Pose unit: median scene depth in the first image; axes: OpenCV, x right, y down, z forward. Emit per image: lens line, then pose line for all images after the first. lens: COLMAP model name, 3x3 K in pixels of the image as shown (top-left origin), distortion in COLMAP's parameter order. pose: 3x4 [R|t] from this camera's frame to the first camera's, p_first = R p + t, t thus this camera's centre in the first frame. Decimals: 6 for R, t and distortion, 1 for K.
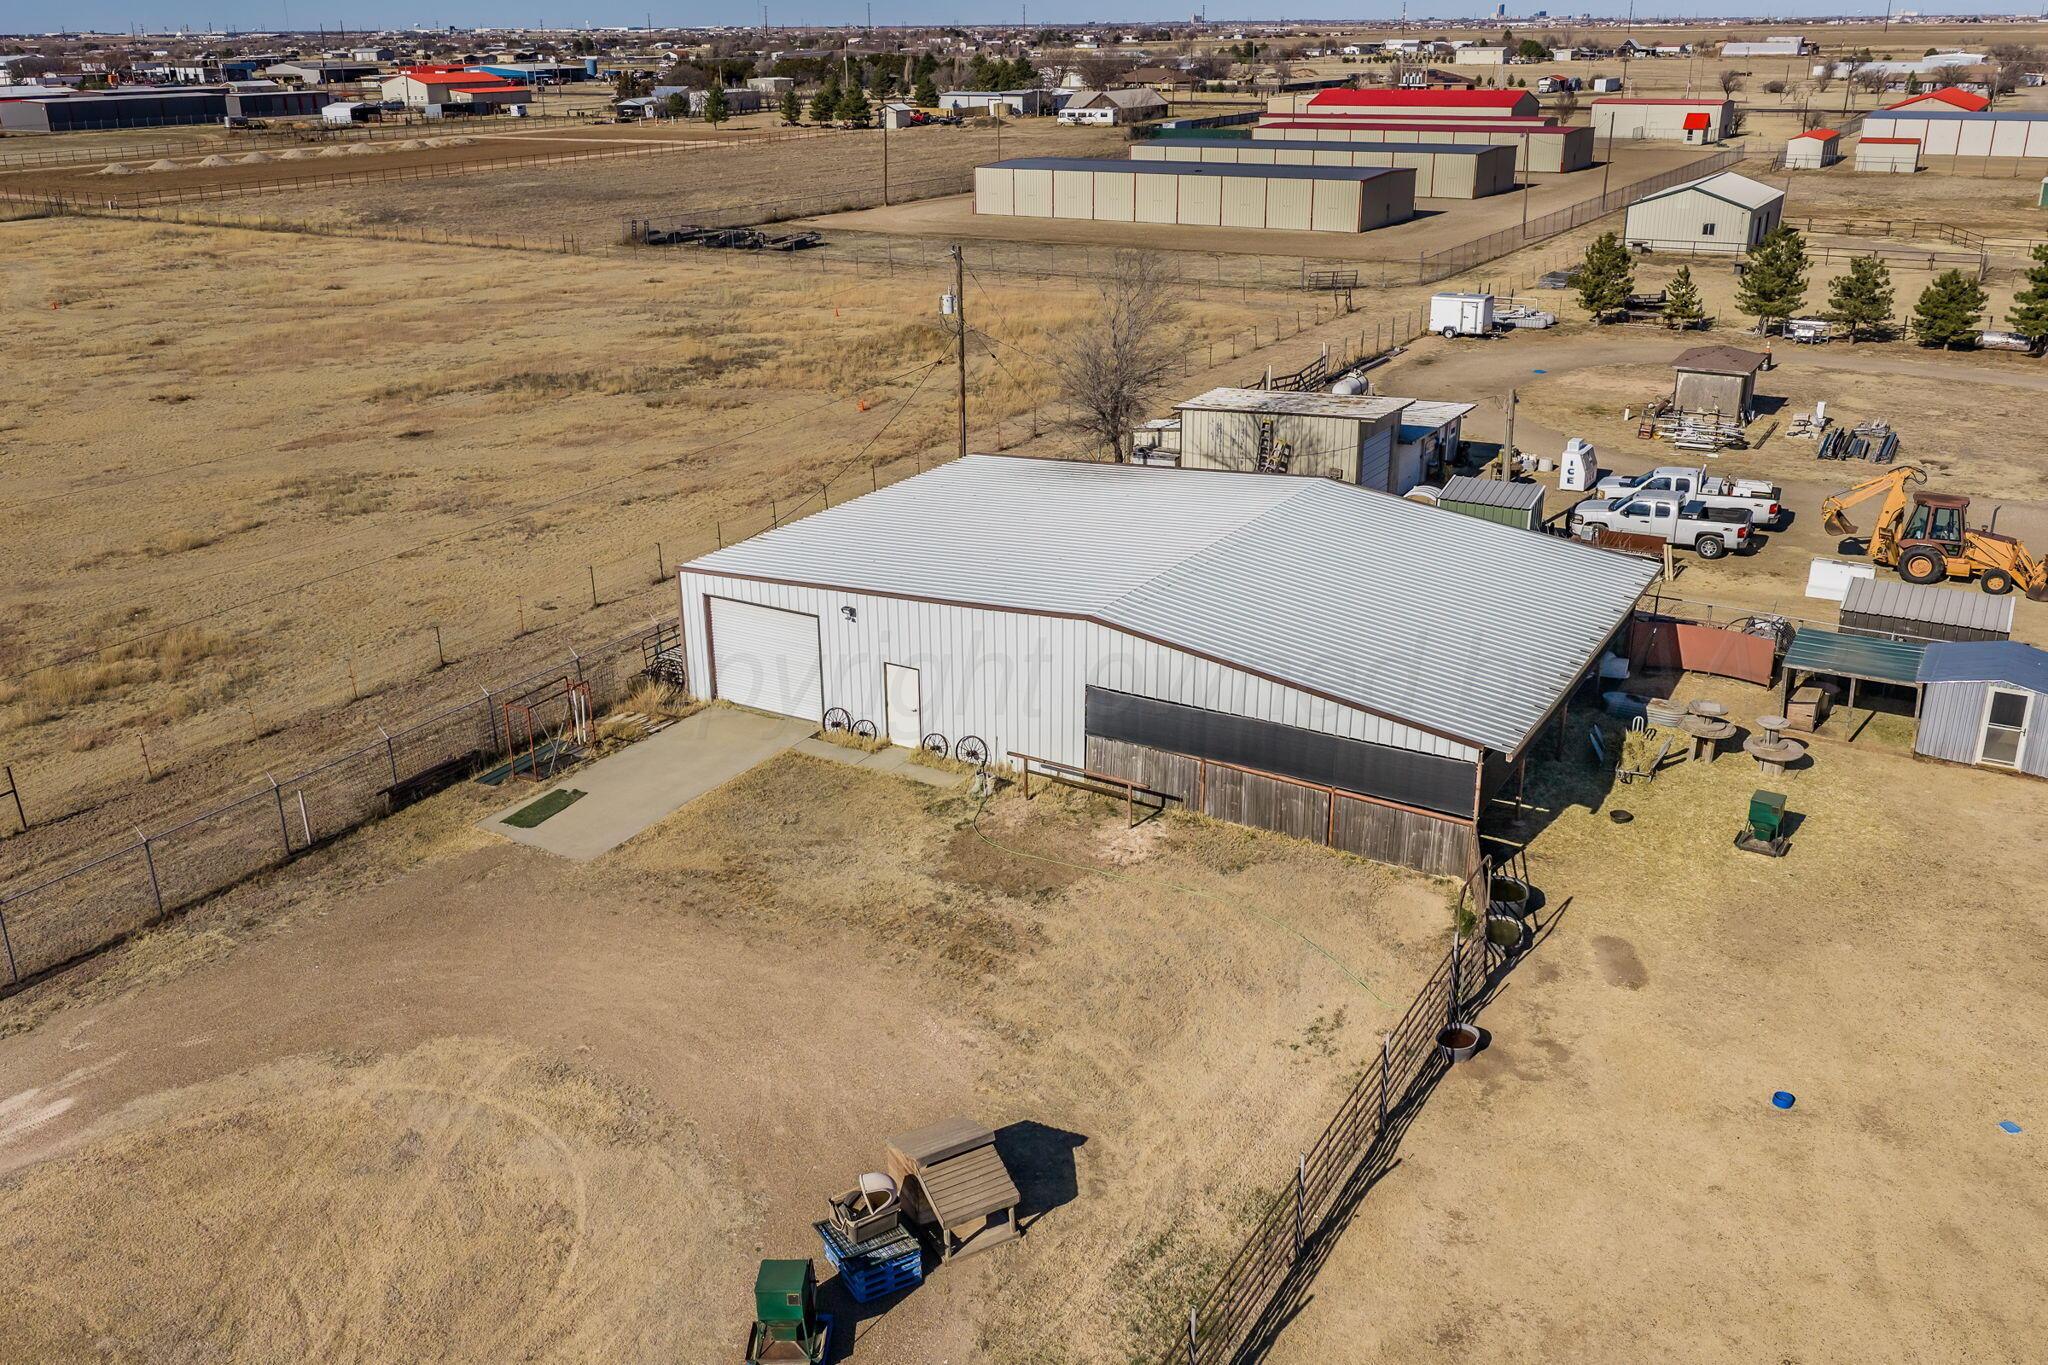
lens RADIAL K [[1711.4, 0, 1015.9], [0, 1711.4, 687.7], [0, 0, 1]] dist [0.009233, -0.007356]
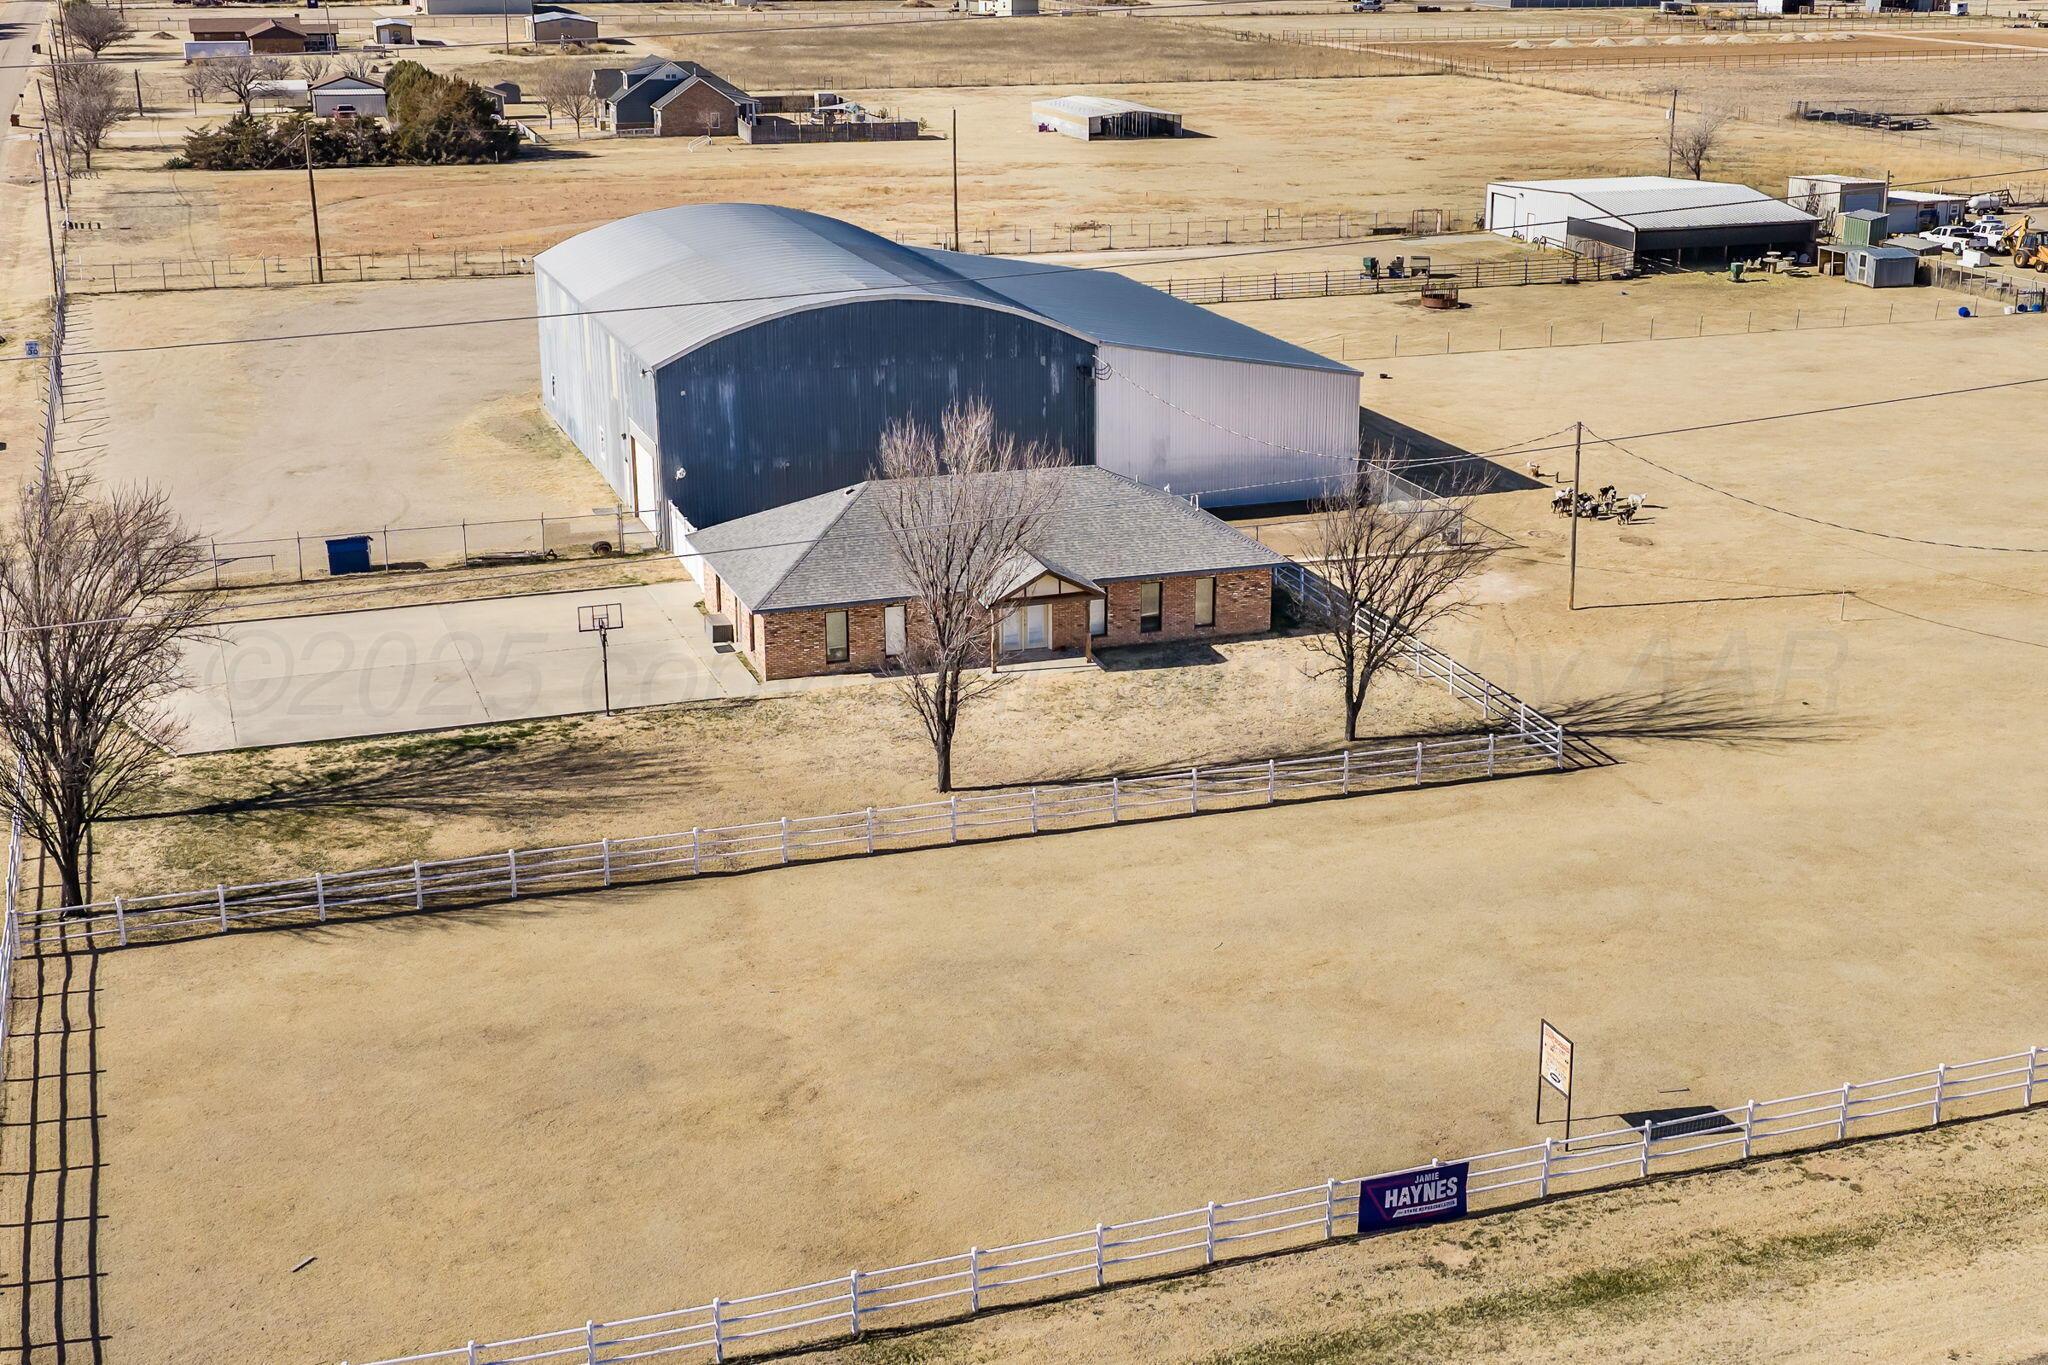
lens RADIAL K [[2590.0, 0, 1184.2], [0, 2590.0, 686.1], [0, 0, 1]] dist [0.013578, -0.035685]
pose [[0.793142, 0.199573, -0.575410, 0.957829], [-0.235066, 0.971892, 0.013073, 0.376484], [0.561845, 0.124890, 0.817761, -1.267633]]
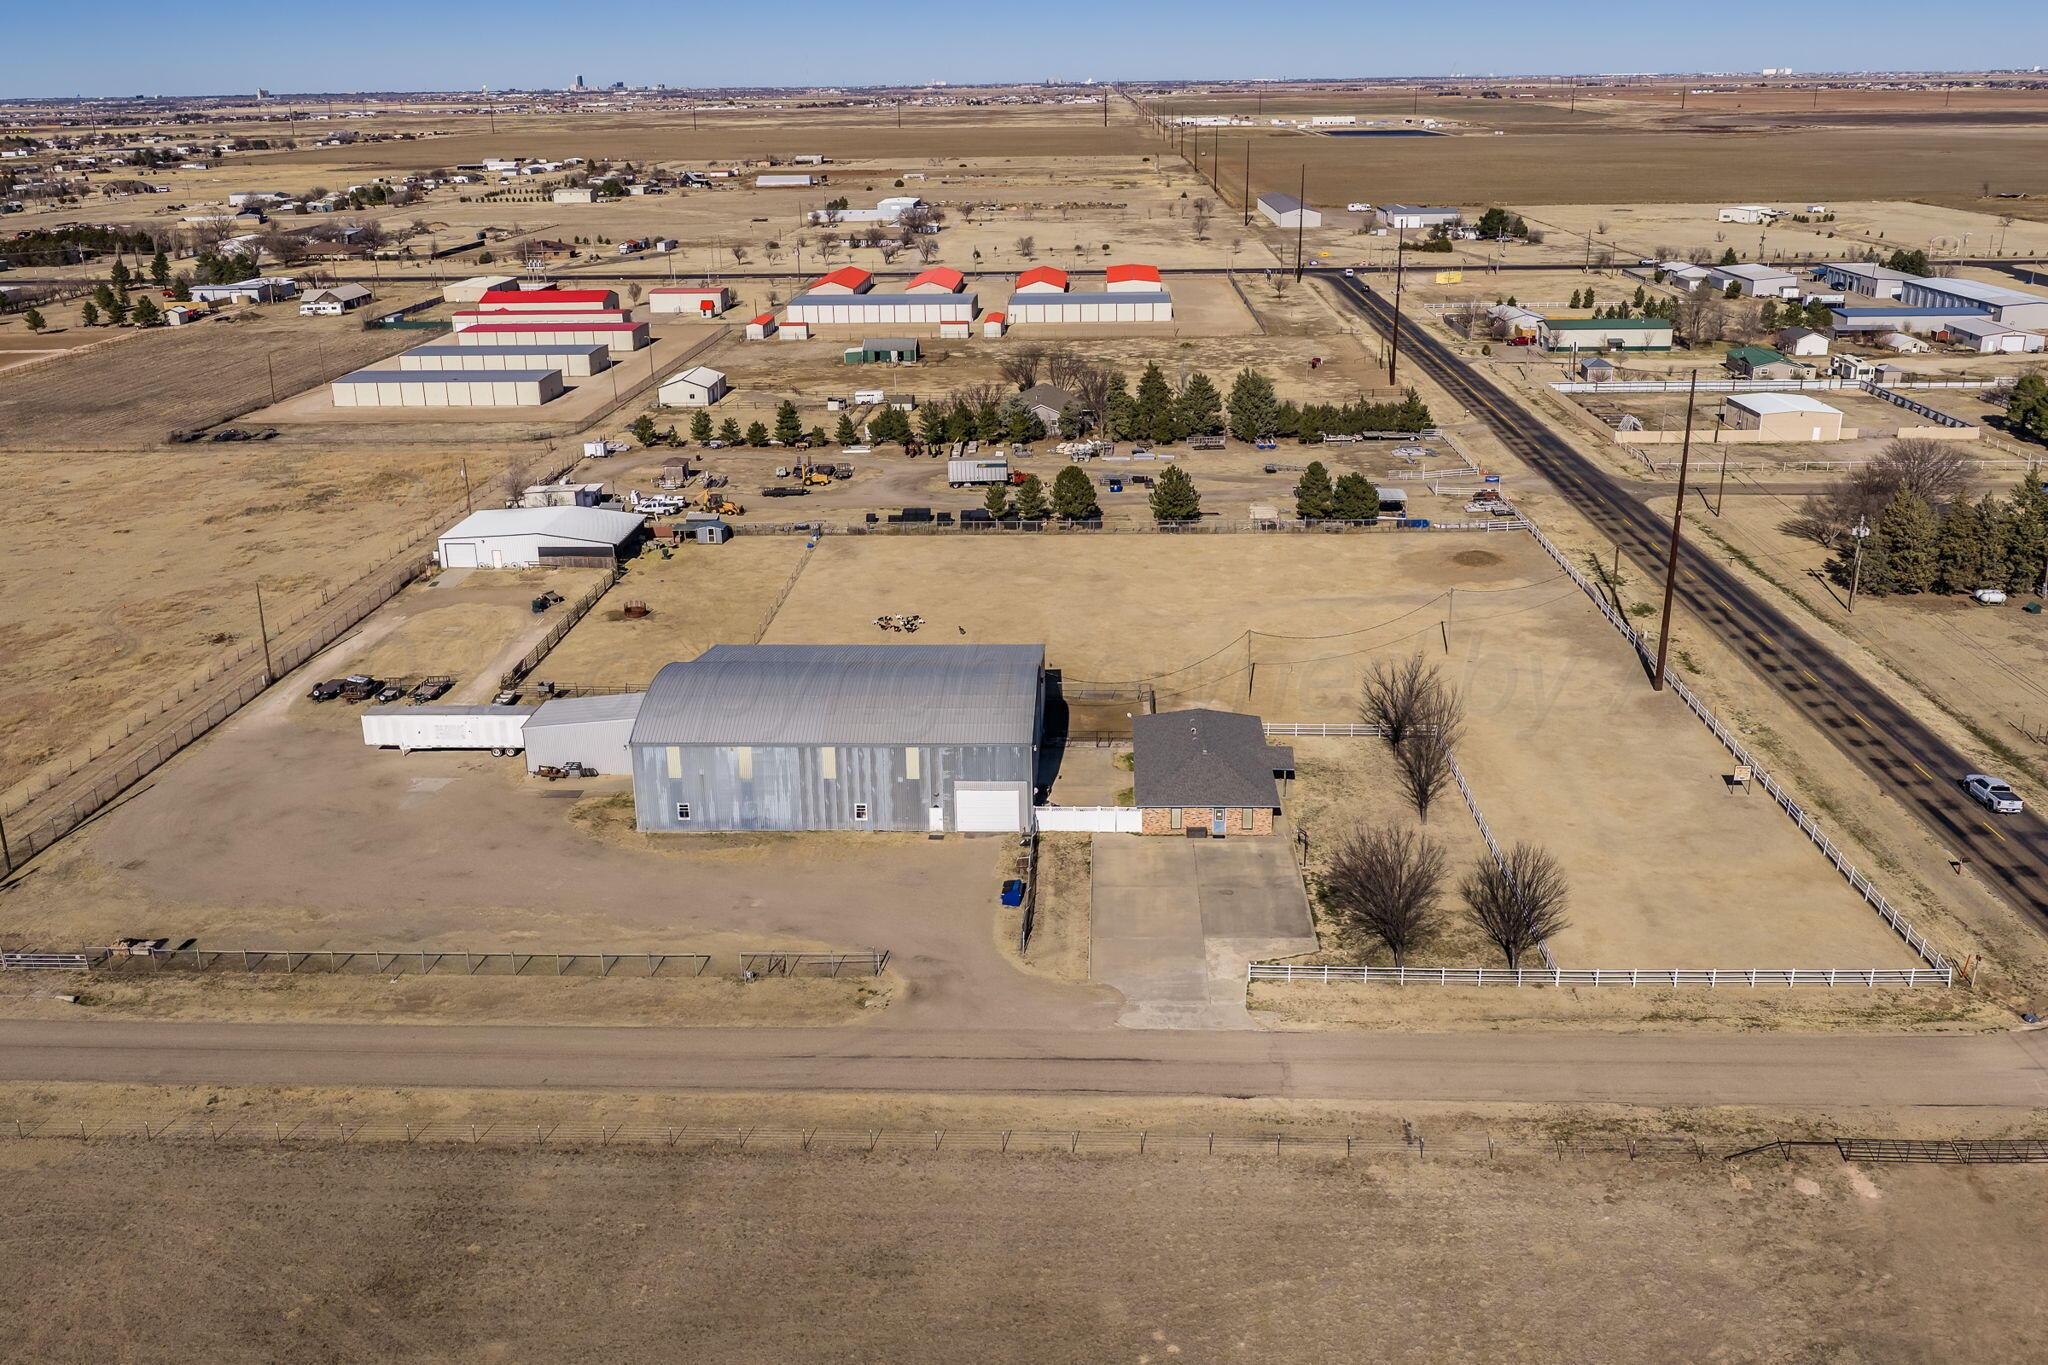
lens RADIAL K [[1711.4, 0, 1015.9], [0, 1711.4, 687.7], [0, 0, 1]] dist [0.009233, -0.007356]
pose [[0.880938, -0.159729, 0.445461, -0.435893], [0.175305, 0.984494, 0.006330, 0.262153], [-0.439564, 0.072515, 0.895279, -1.747524]]
